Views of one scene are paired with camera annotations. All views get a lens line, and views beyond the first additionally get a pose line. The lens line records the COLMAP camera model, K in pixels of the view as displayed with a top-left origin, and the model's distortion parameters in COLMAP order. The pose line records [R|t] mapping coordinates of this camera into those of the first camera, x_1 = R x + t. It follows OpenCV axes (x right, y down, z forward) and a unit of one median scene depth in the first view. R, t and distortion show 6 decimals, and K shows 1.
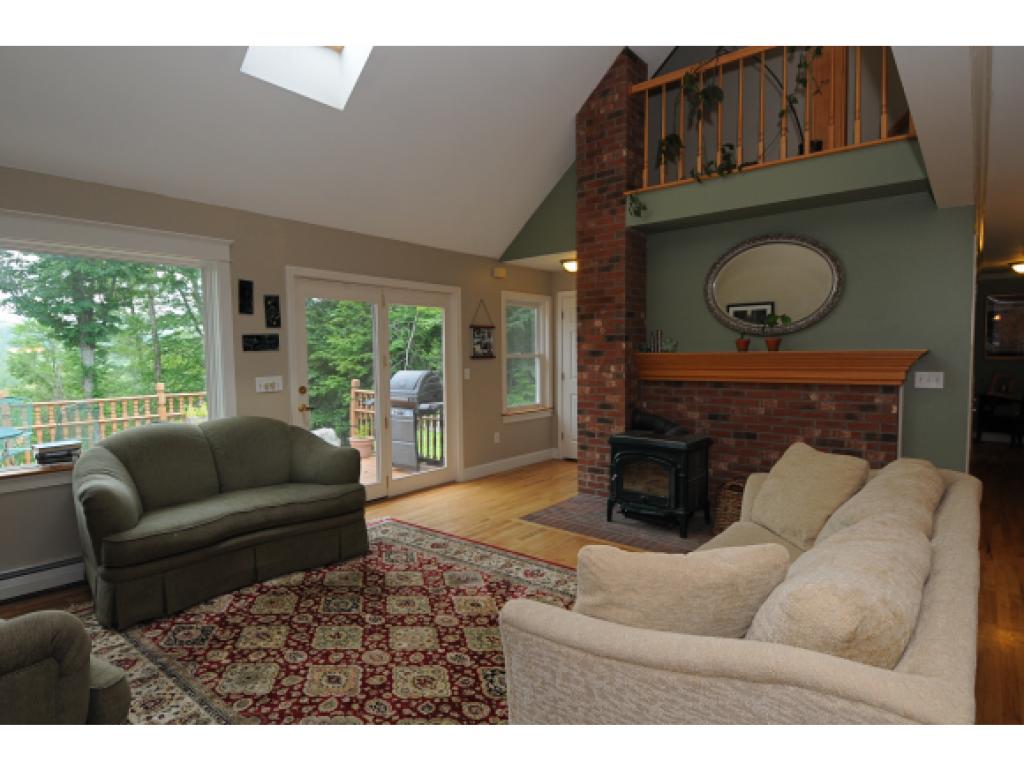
lens RADIAL K [[565.1, 0, 512.0], [0, 565.1, 384.5], [0, 0, 1]] dist [0.054560, -0.048857]
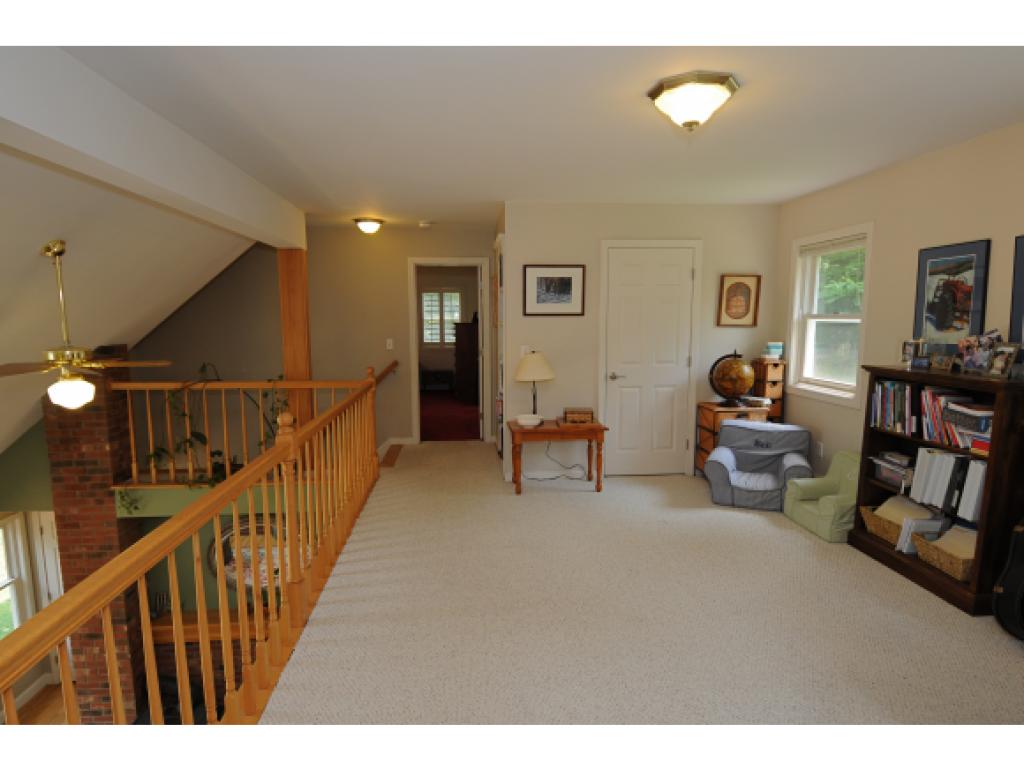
lens RADIAL K [[565.1, 0, 512.0], [0, 565.1, 384.5], [0, 0, 1]] dist [0.054560, -0.048857]
pose [[0.709002, -0.084870, 0.700081, 0.005259], [0.040239, 0.995983, 0.079989, -0.554748], [-0.704057, -0.028542, 0.709569, -0.202343]]
